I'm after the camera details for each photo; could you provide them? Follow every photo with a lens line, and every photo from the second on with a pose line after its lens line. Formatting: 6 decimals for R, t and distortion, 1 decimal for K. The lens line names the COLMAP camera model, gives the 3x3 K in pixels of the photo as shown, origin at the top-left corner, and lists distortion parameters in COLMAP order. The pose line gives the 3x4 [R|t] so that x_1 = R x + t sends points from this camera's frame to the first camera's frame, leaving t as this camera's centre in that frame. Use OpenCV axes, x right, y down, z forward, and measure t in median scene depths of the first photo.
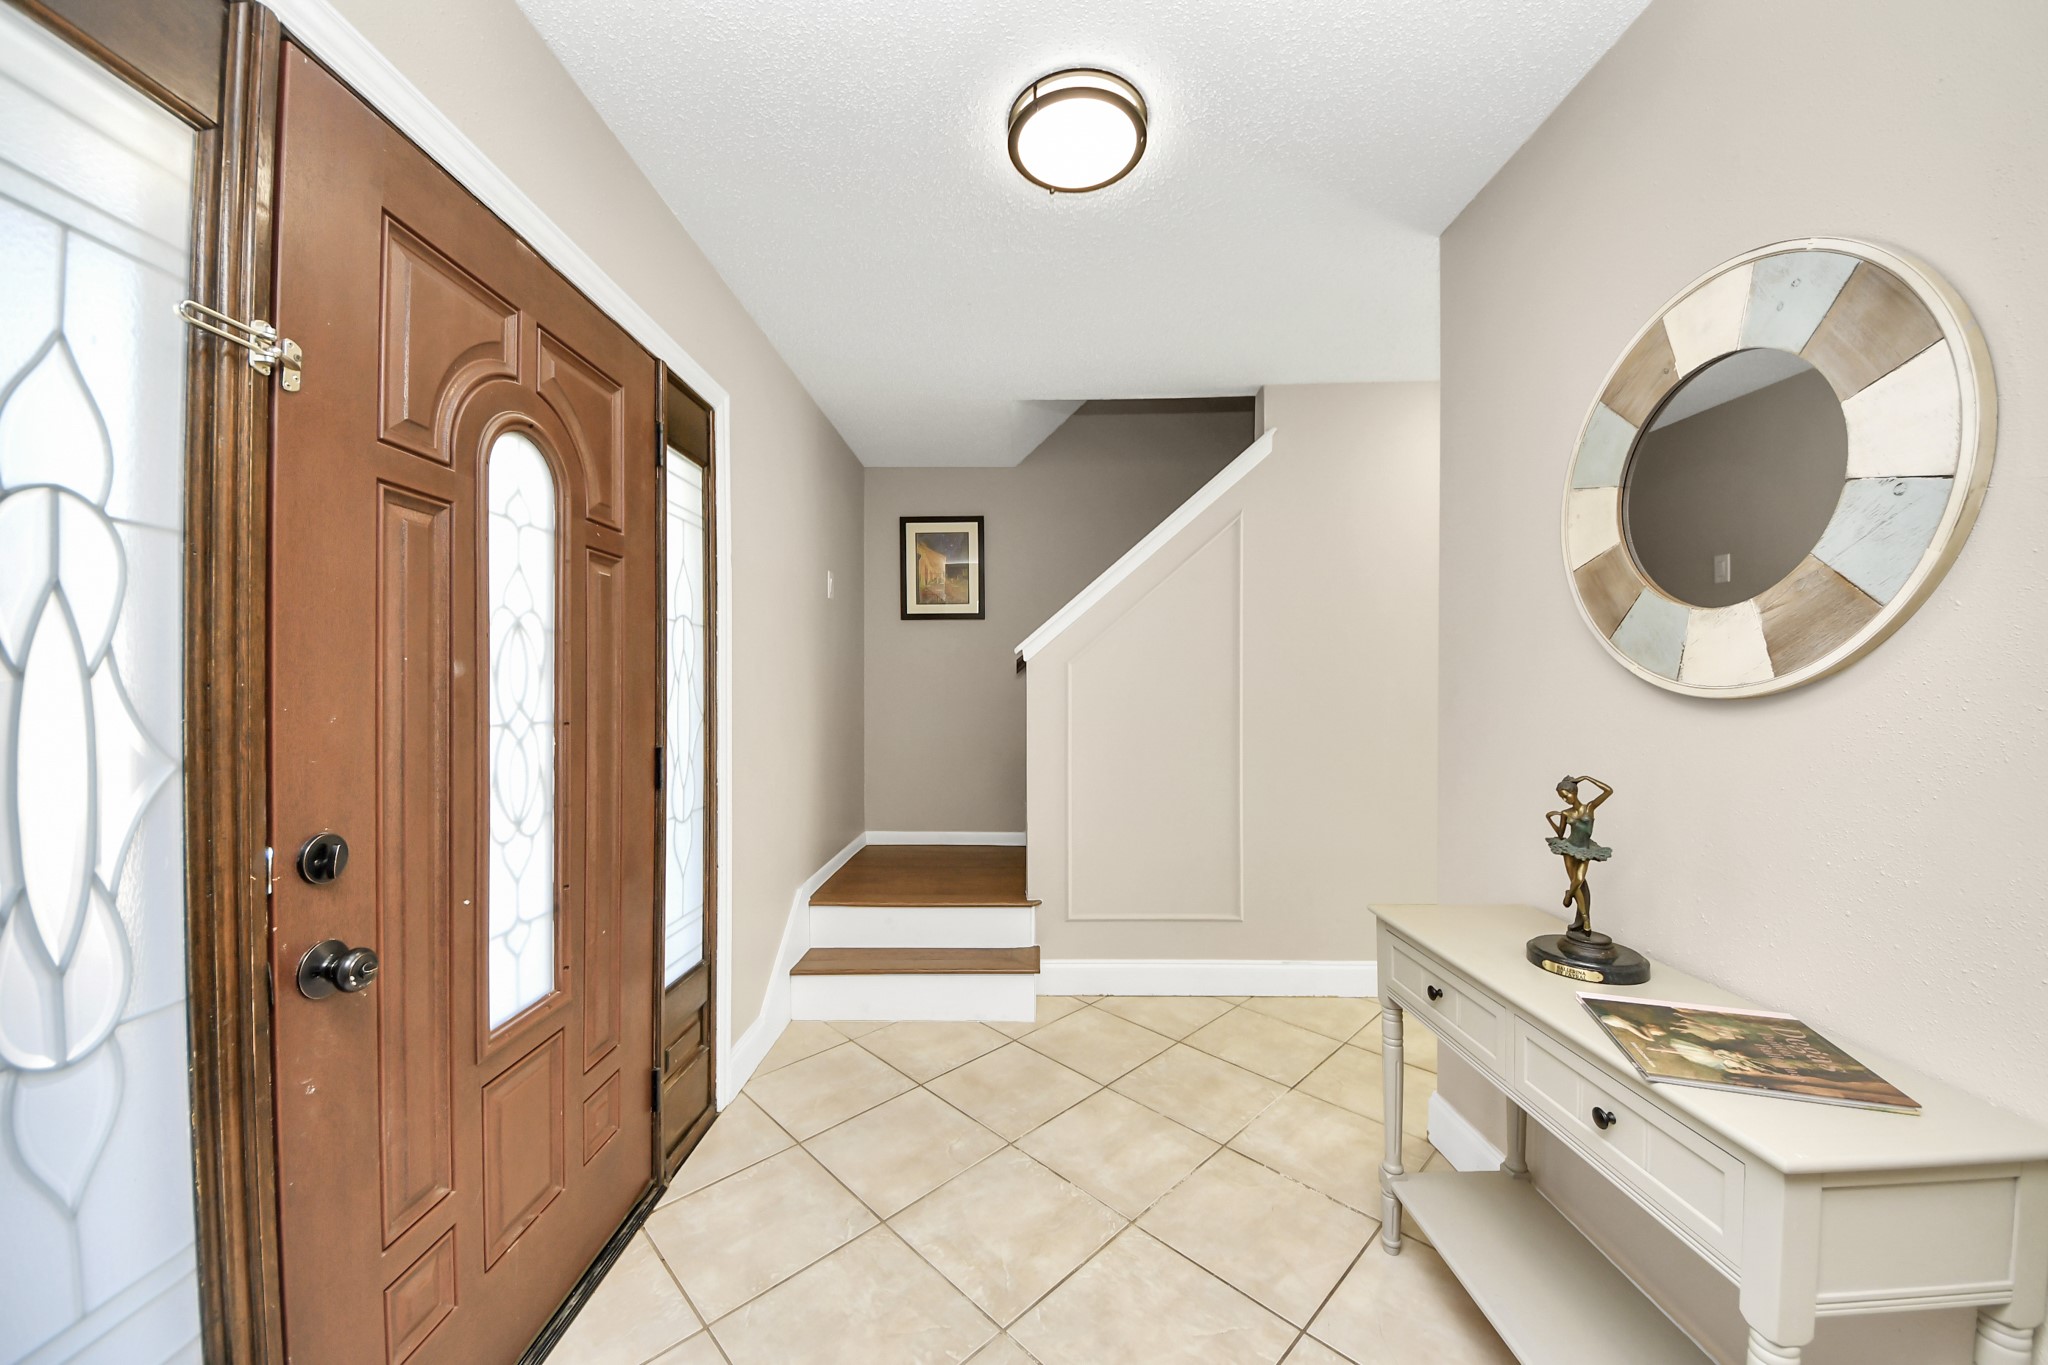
lens RADIAL K [[730.5, 0, 1017.1], [0, 730.5, 688.9], [0, 0, 1]] dist [0.029877, -0.020297]
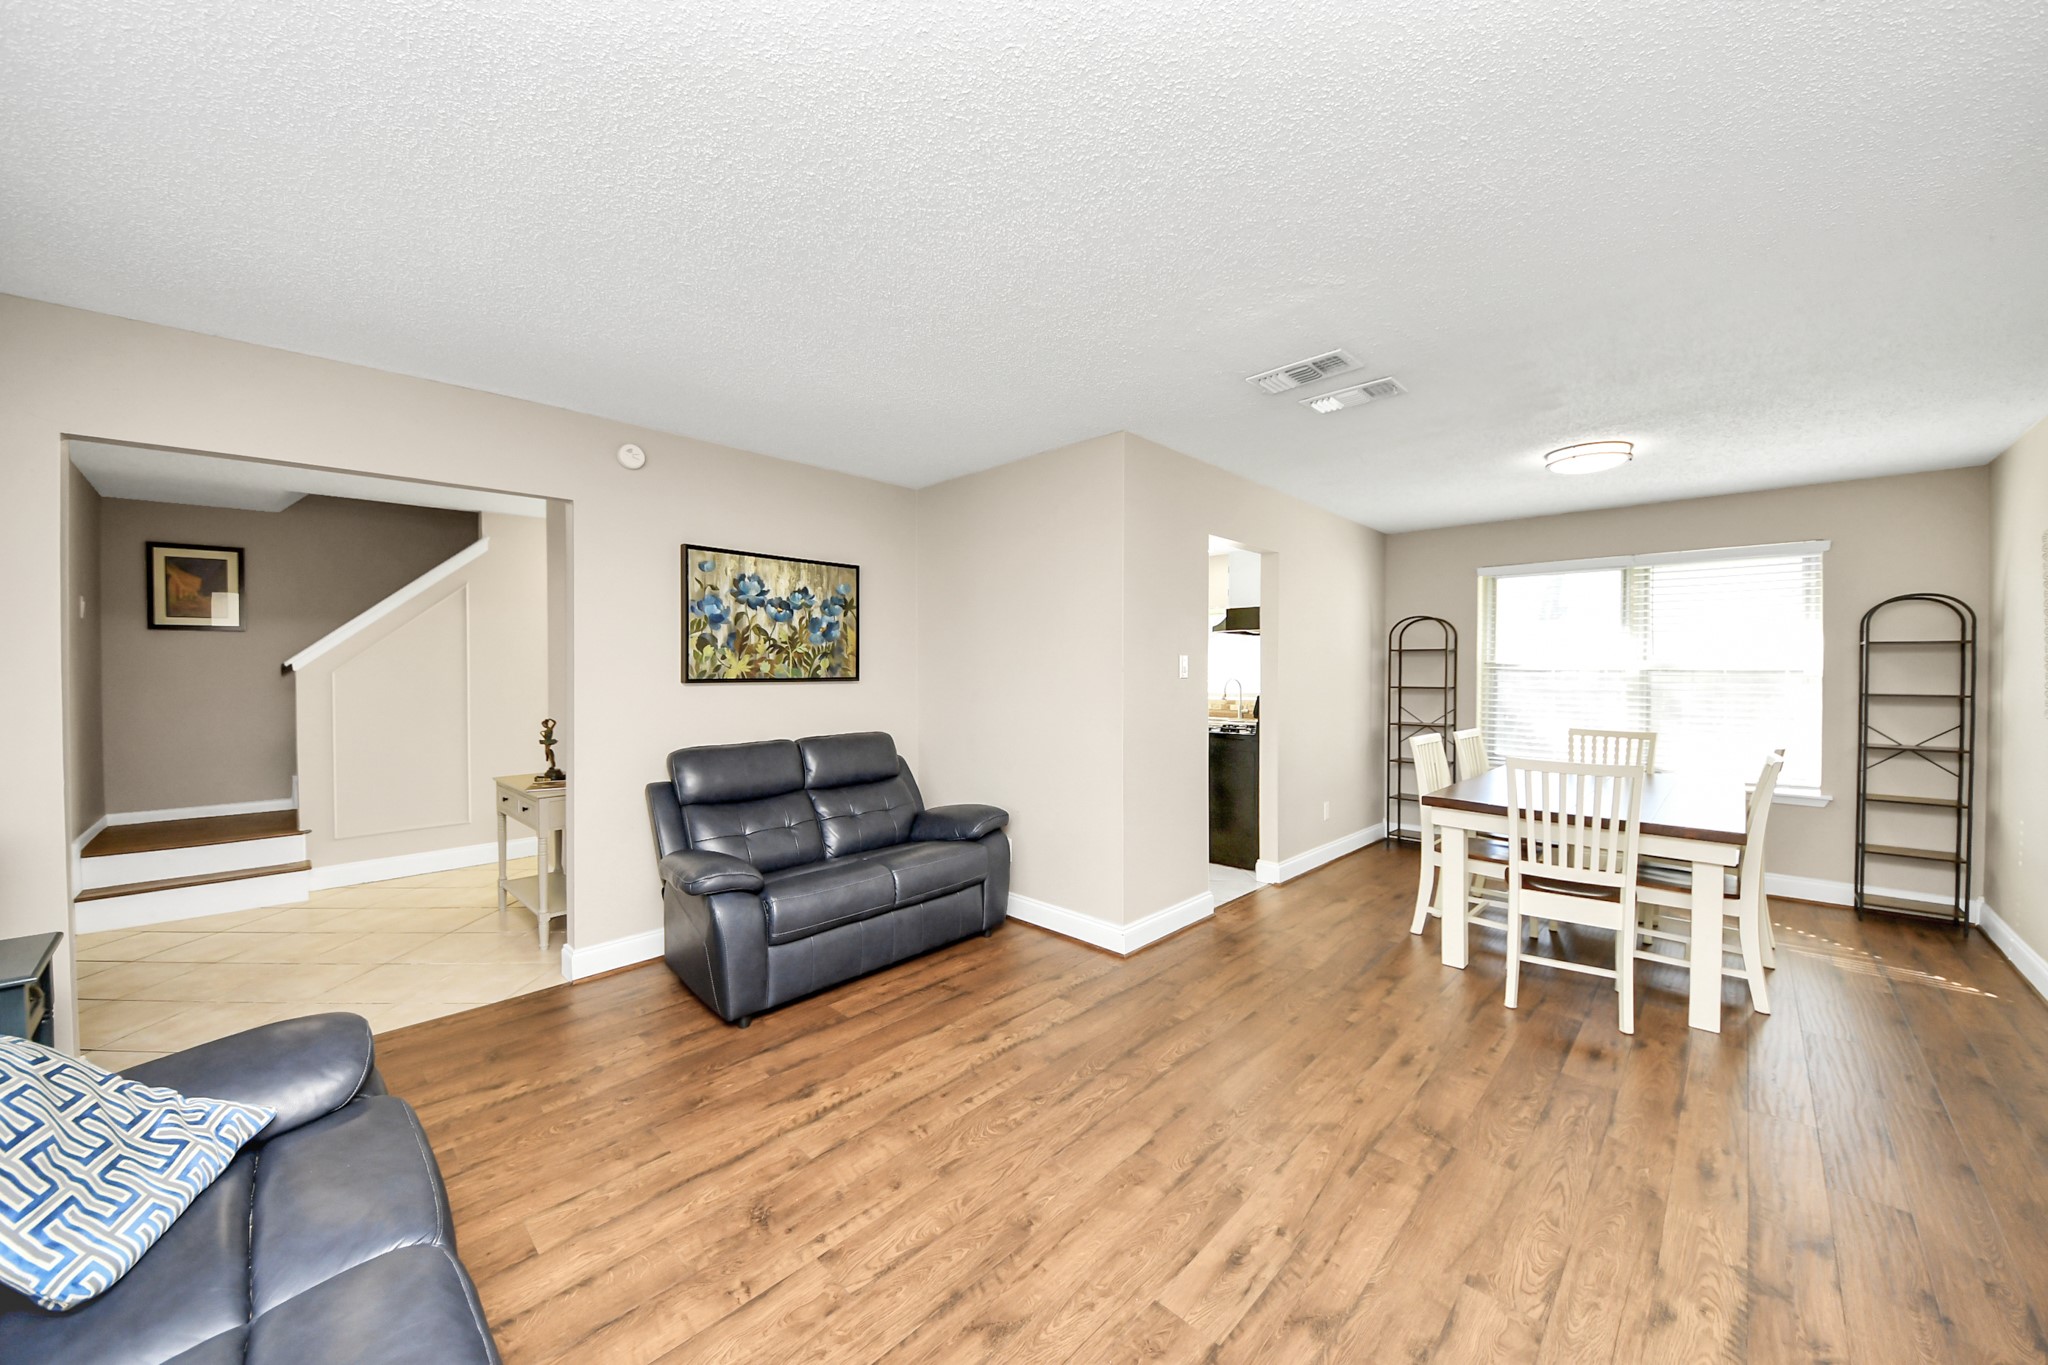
lens RADIAL K [[736.1, 0, 1024.0], [0, 736.1, 682.5], [0, 0, 1]] dist [0.033217, -0.020310]
pose [[0.692535, -0.010669, 0.721306, -0.106541], [0.000488, 0.999897, 0.014321, -0.063750], [-0.721384, -0.009566, 0.692469, -2.036965]]
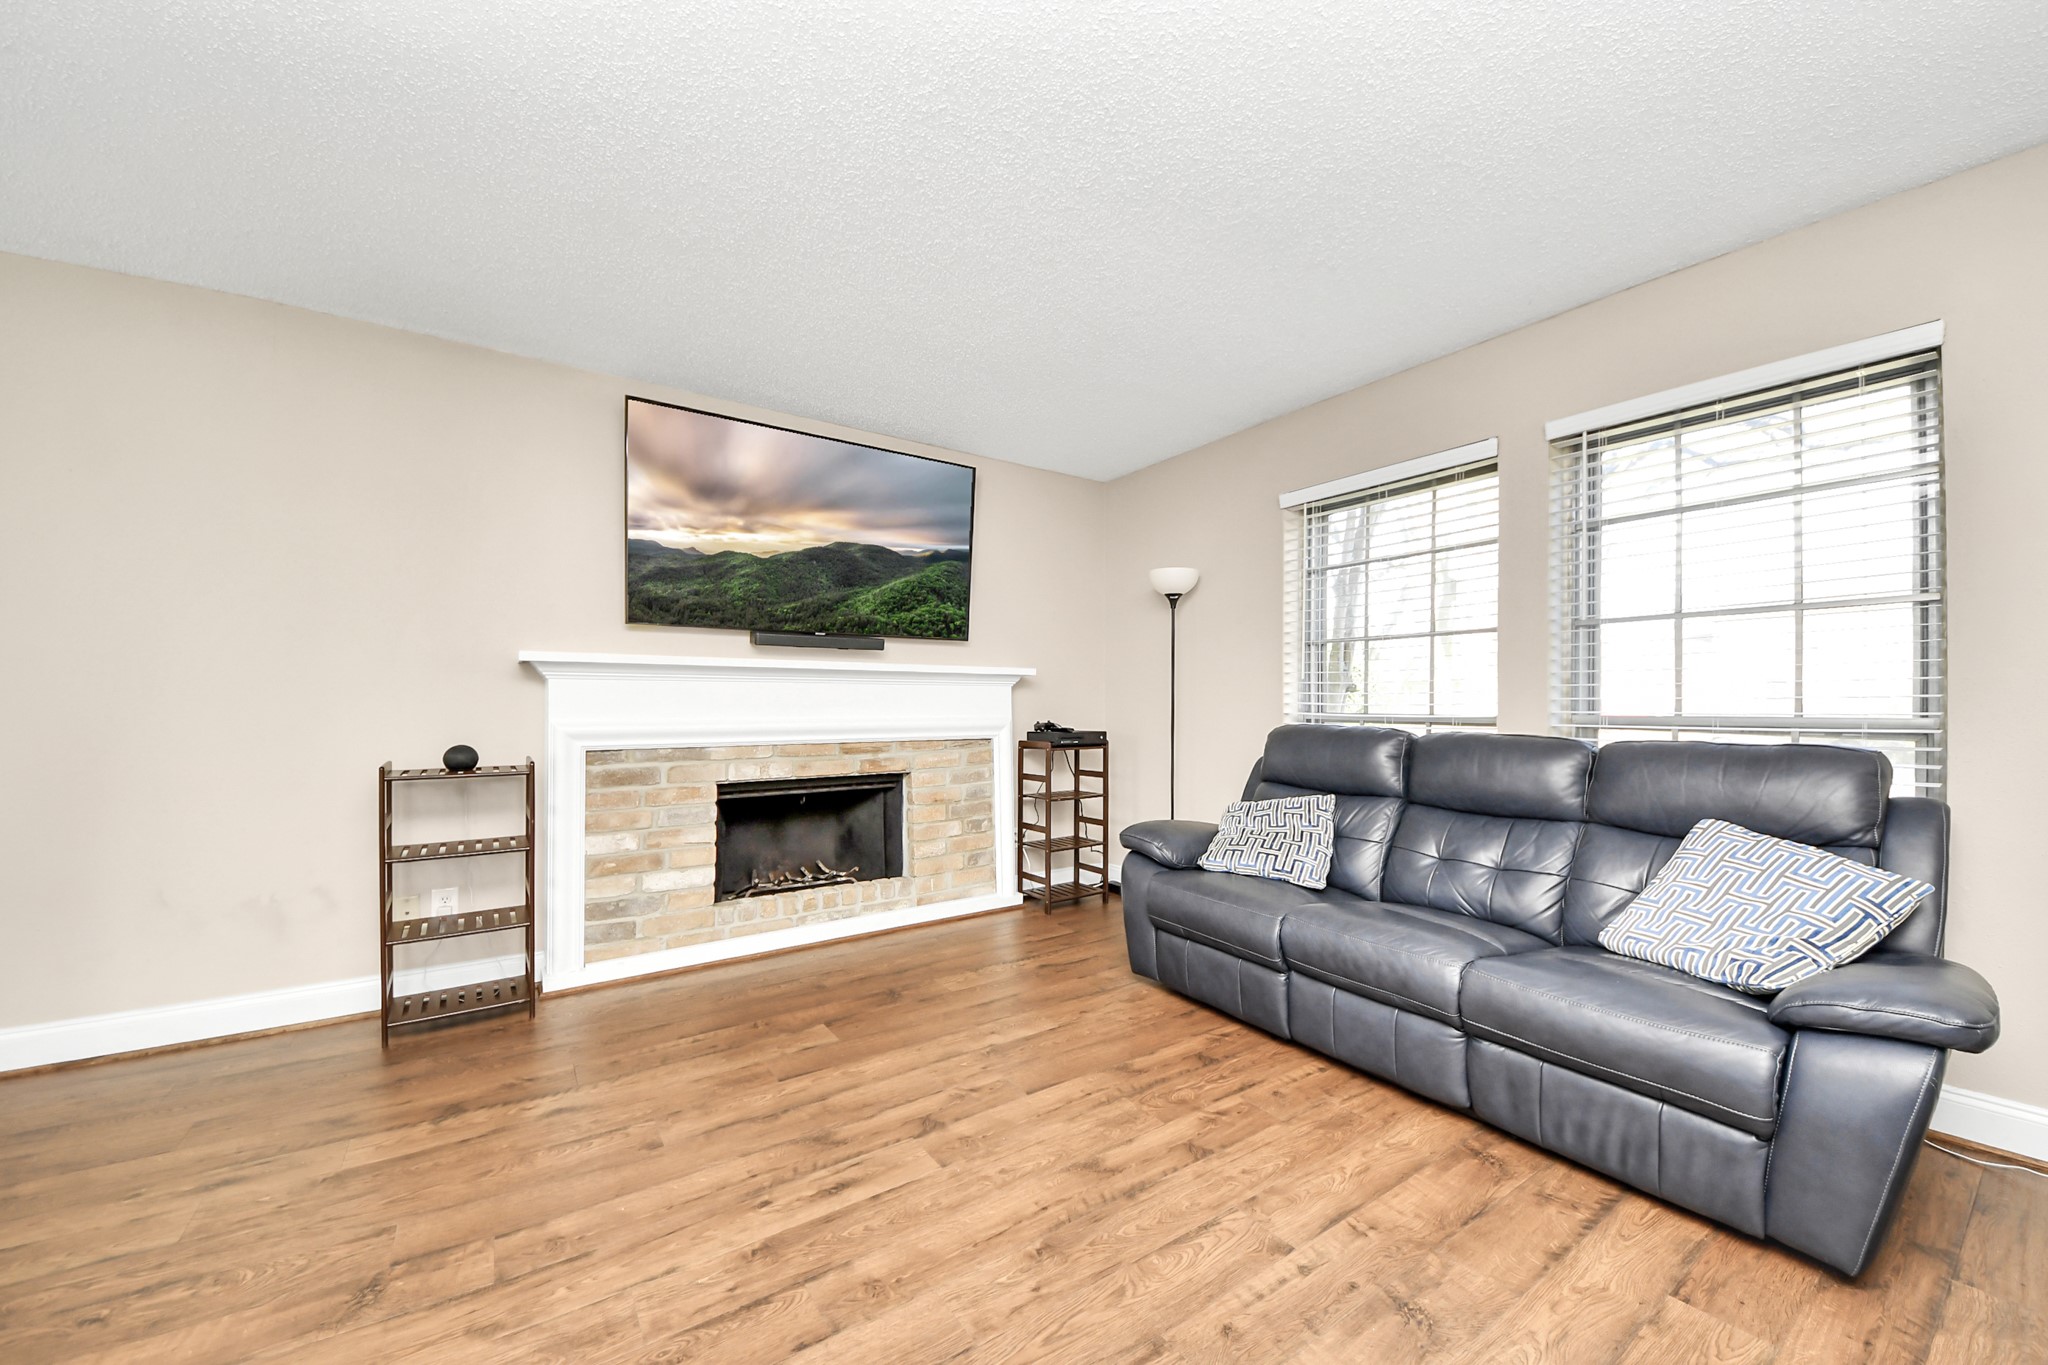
lens RADIAL K [[753.7, 0, 1028.2], [0, 753.7, 694.2], [0, 0, 1]] dist [0.032231, -0.022661]
pose [[-0.819604, -0.008925, -0.572861, 1.227255], [0.000749, 0.999861, -0.016648, 0.110072], [0.572930, -0.014074, -0.819483, -0.538594]]
